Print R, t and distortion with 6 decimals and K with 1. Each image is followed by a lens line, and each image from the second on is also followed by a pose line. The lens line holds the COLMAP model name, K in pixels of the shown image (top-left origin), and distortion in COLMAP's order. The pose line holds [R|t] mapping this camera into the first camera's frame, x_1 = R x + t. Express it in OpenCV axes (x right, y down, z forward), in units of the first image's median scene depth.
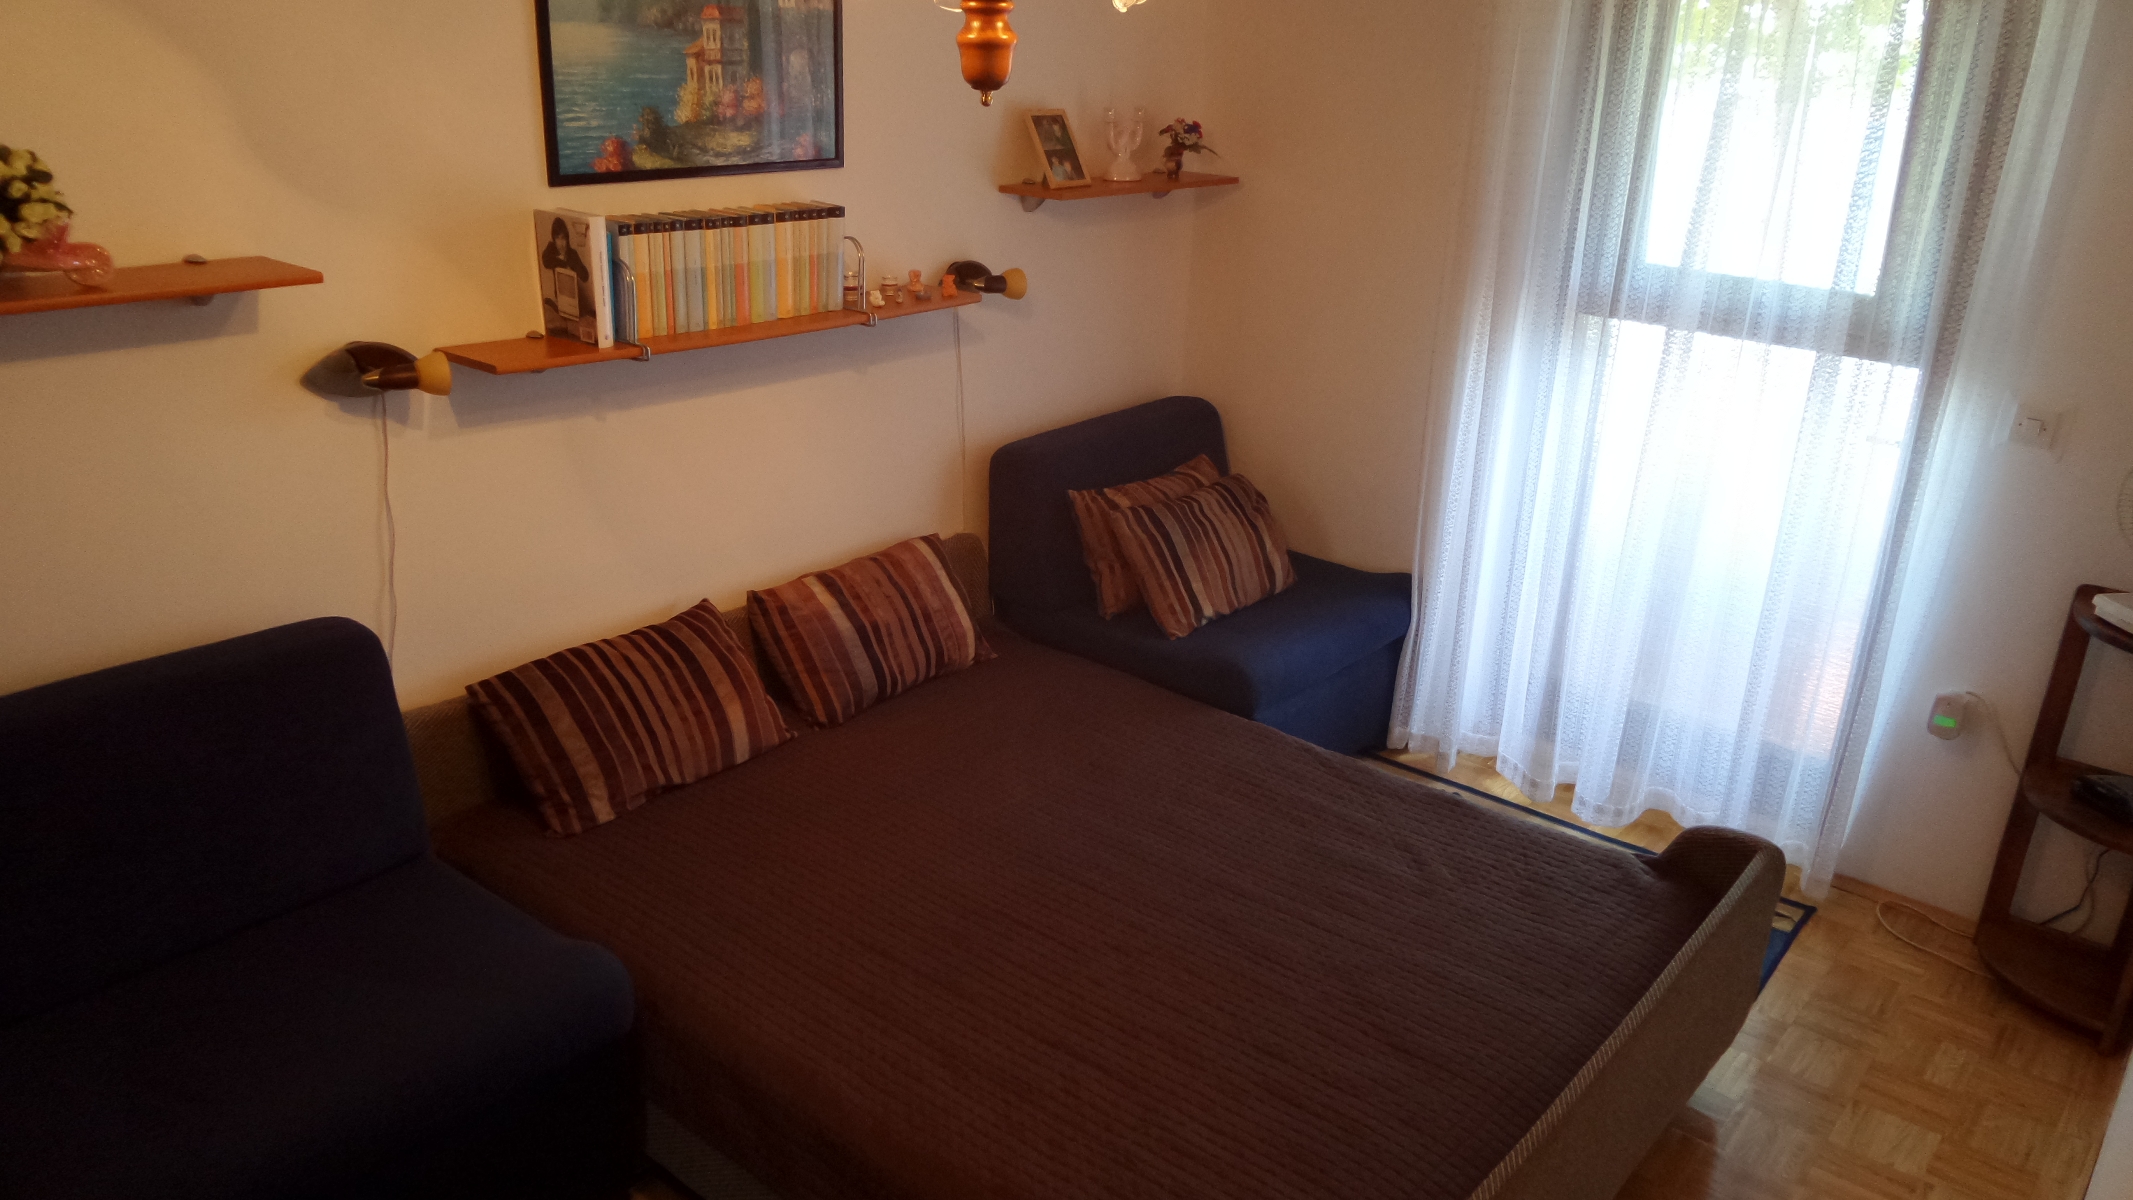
lens RADIAL K [[1599.0, 0, 1066.5], [0, 1599.0, 600.0], [0, 0, 1]] dist [0.001214, -0.000503]
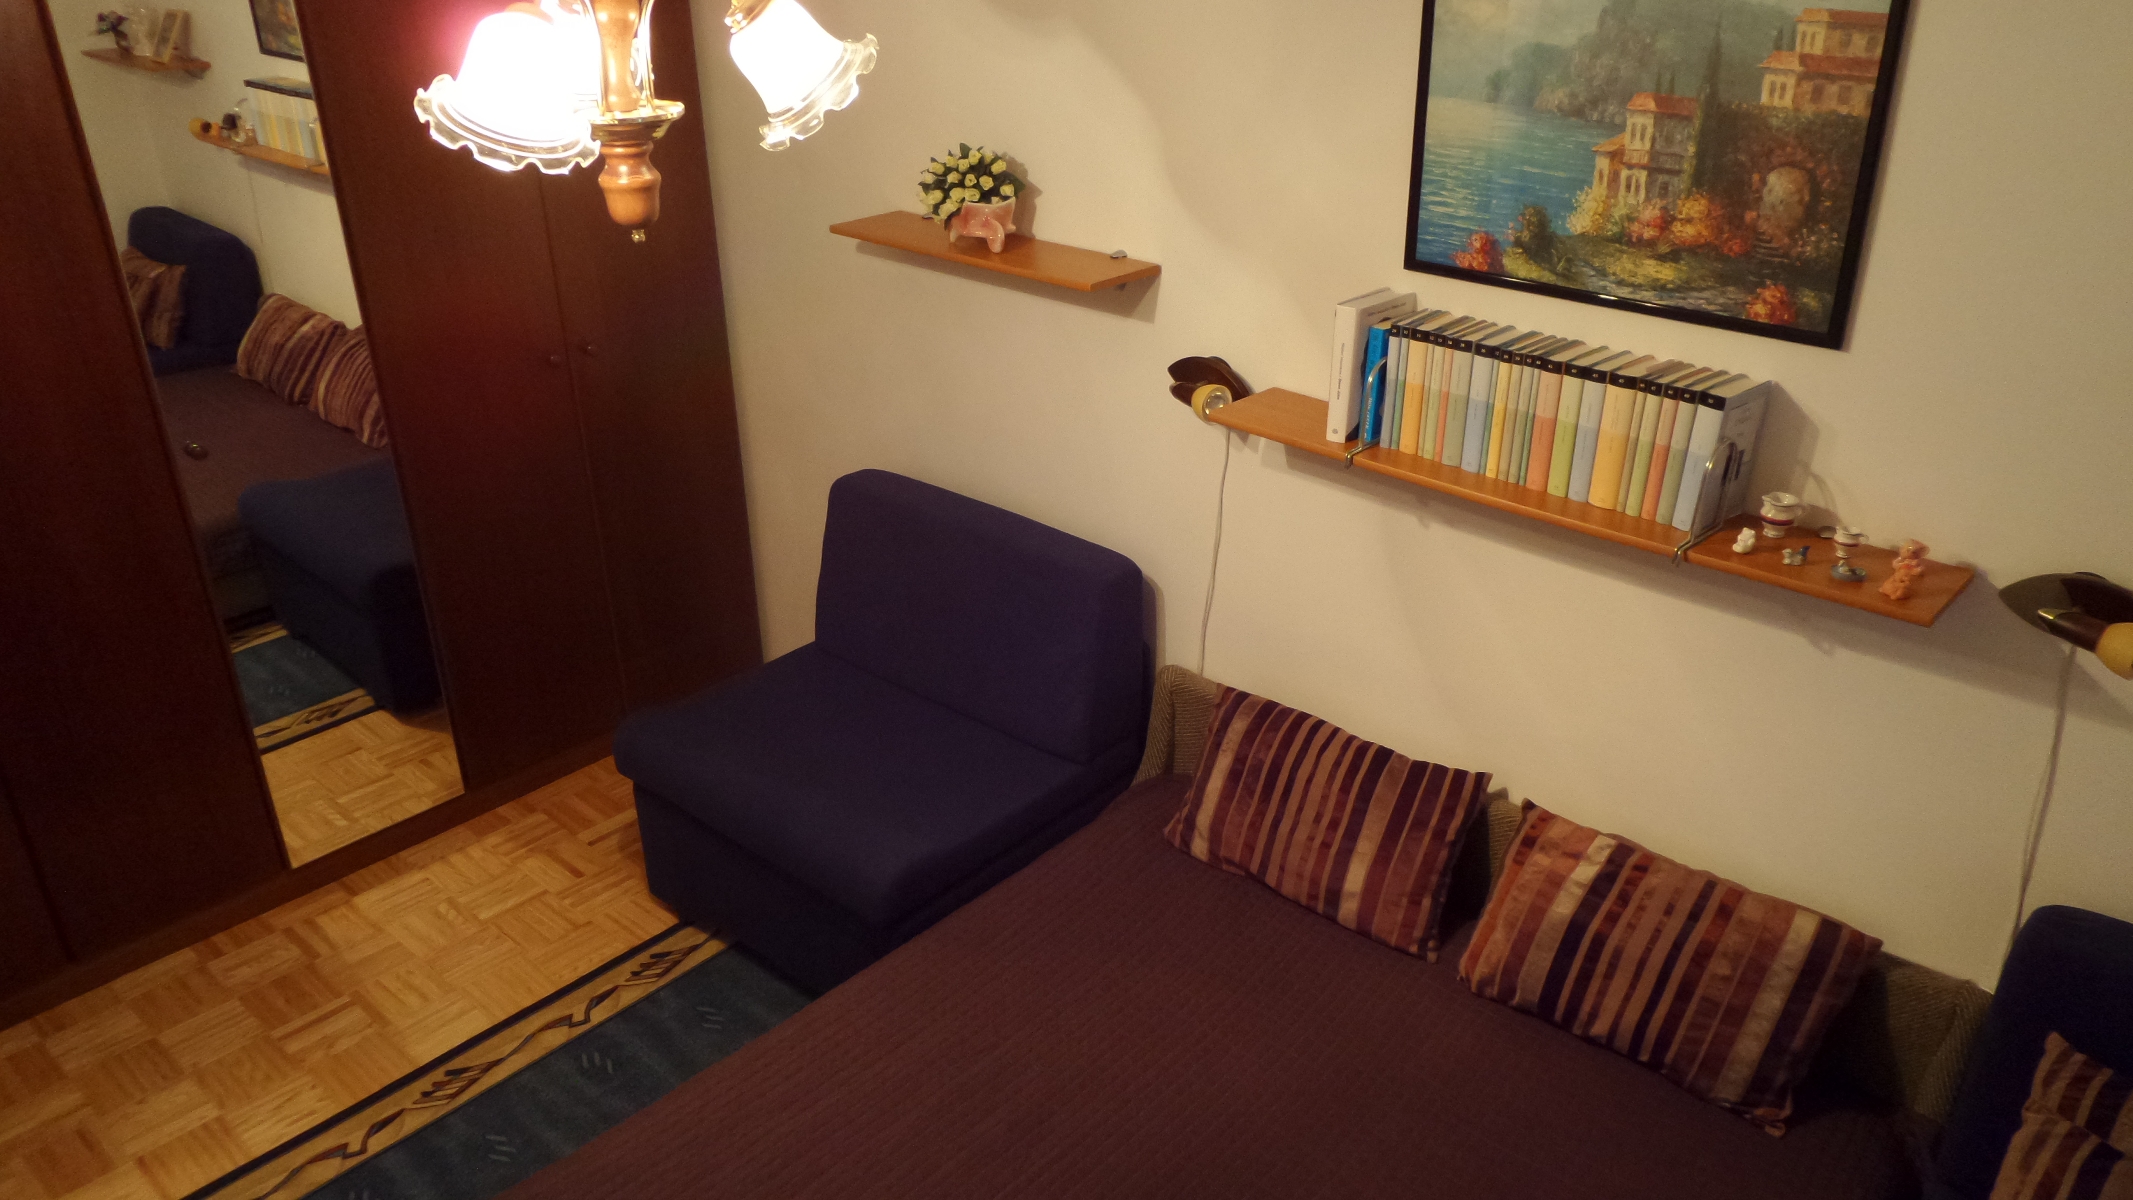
lens RADIAL K [[1599.0, 0, 1066.5], [0, 1599.0, 600.0], [0, 0, 1]] dist [0.001214, -0.000503]
pose [[-0.056428, 0.397558, -0.915840, 0.578707], [-0.342137, 0.854061, 0.391820, -0.368408], [0.937954, 0.335453, 0.087826, 0.753728]]
